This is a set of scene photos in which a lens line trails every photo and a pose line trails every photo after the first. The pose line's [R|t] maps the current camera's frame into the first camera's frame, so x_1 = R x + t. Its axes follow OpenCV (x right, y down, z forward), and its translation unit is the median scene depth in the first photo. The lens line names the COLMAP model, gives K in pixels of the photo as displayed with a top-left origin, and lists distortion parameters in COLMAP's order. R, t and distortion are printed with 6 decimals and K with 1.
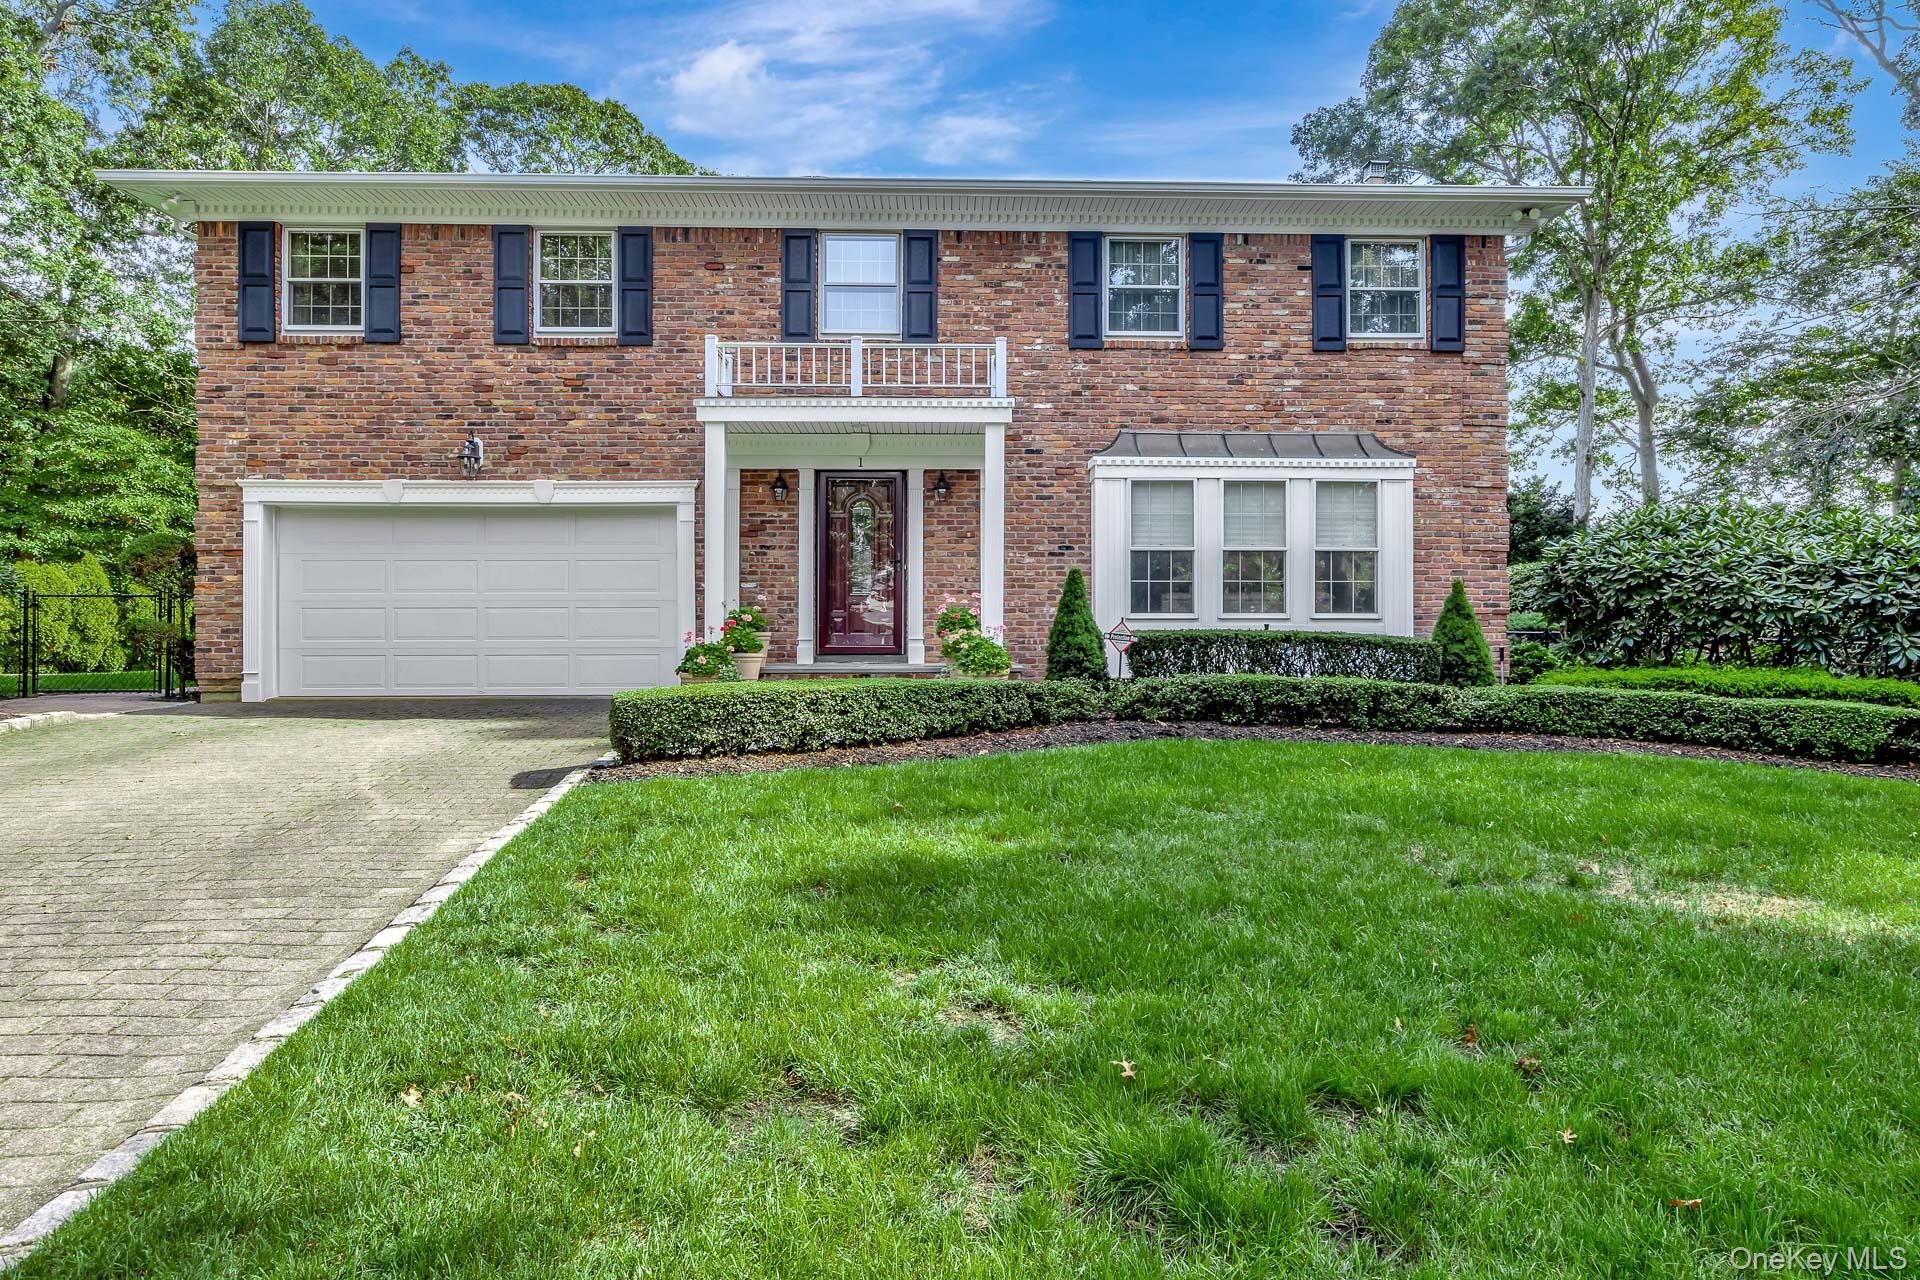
lens RADIAL K [[1238.4, 0, 957.1], [0, 1238.4, 636.7], [0, 0, 1]] dist [-0.001376, 0.000143]
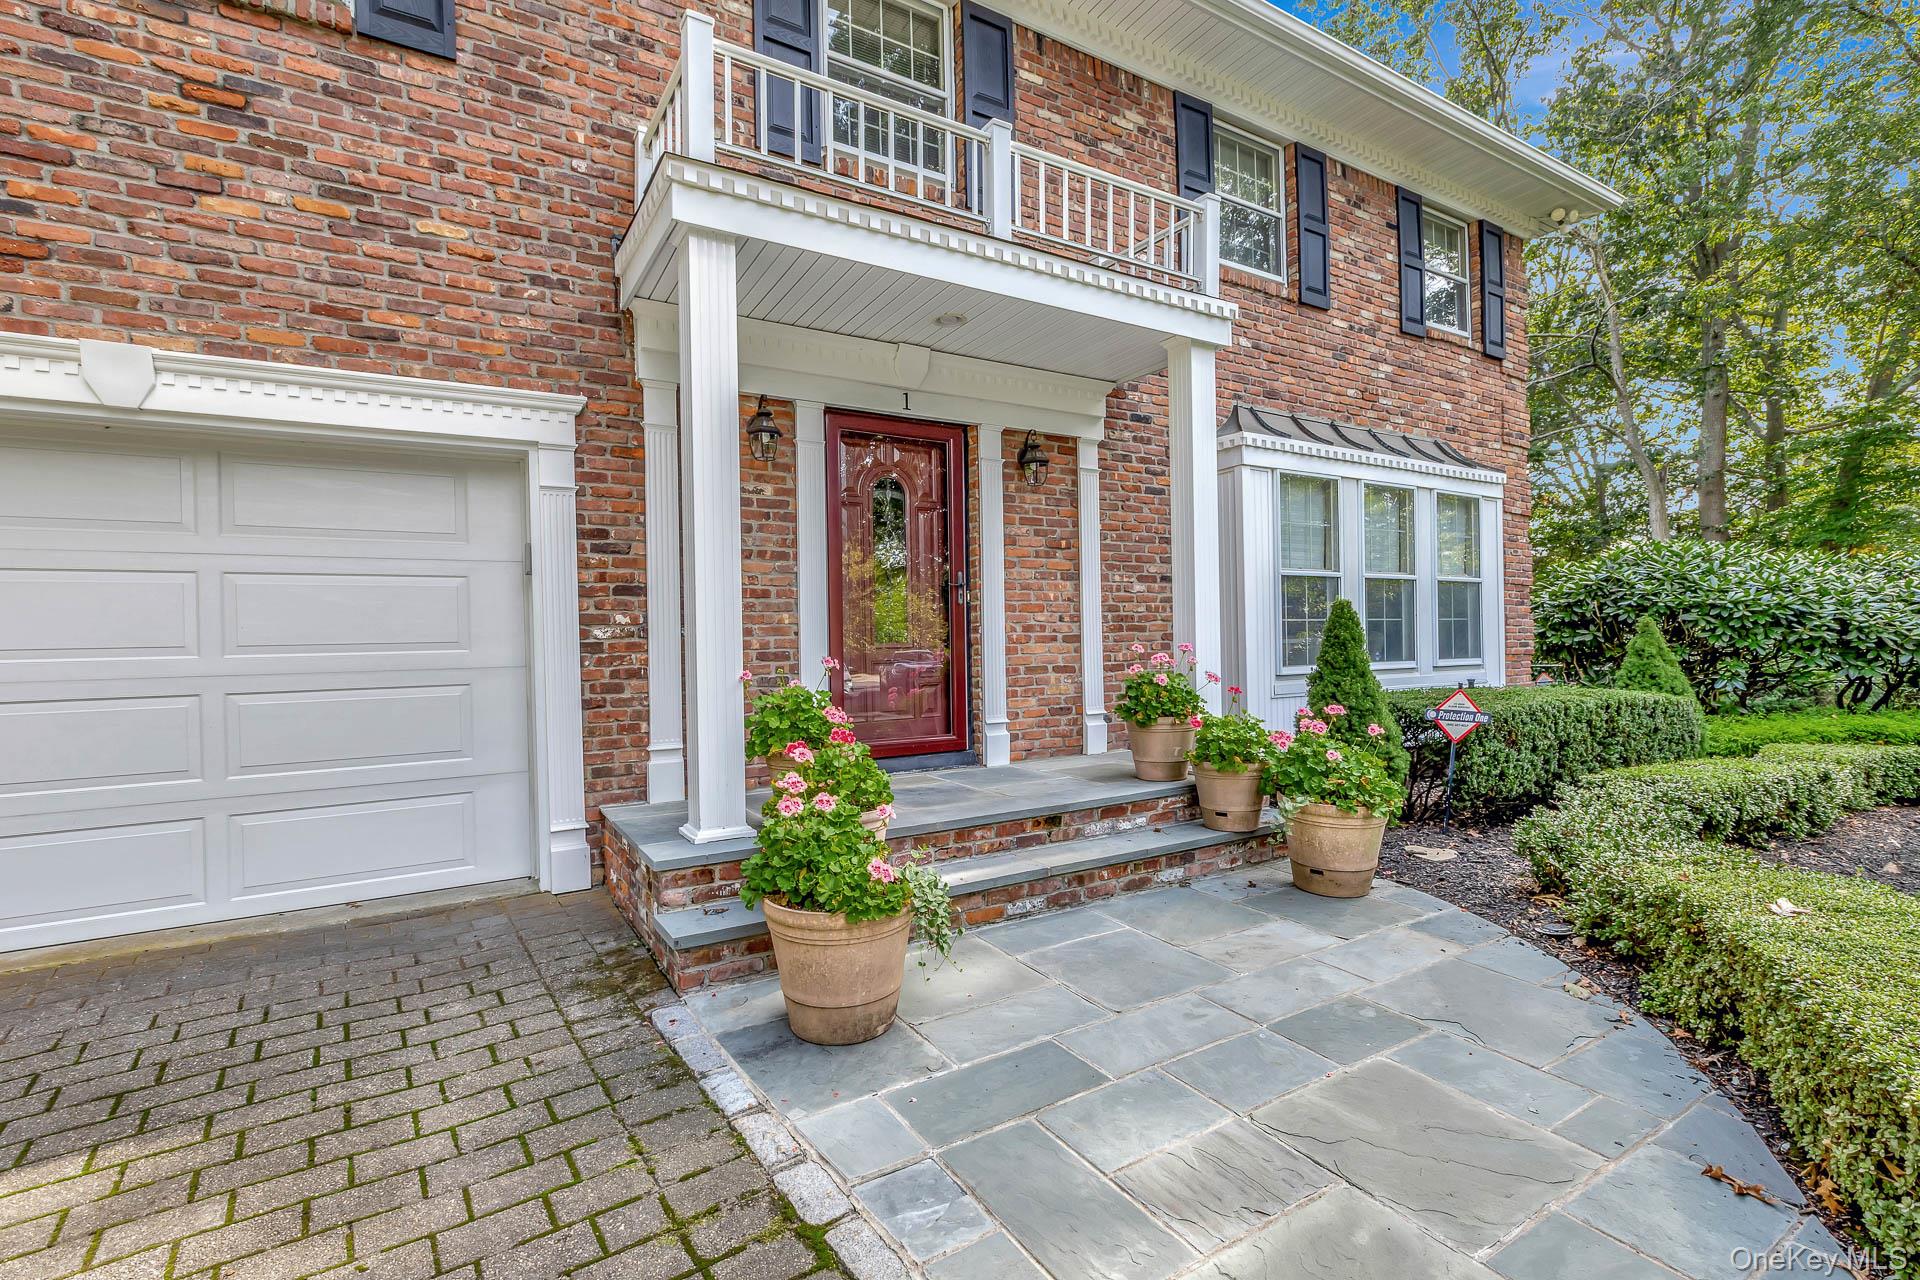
lens RADIAL K [[871.1, 0, 968.3], [0, 871.1, 647.2], [0, 0, 1]] dist [0.001860, -0.000160]
pose [[0.873540, -0.018701, 0.486393, -0.240574], [0.016211, 0.999825, 0.009326, -0.036954], [-0.486483, -0.000261, 0.873690, 0.654452]]
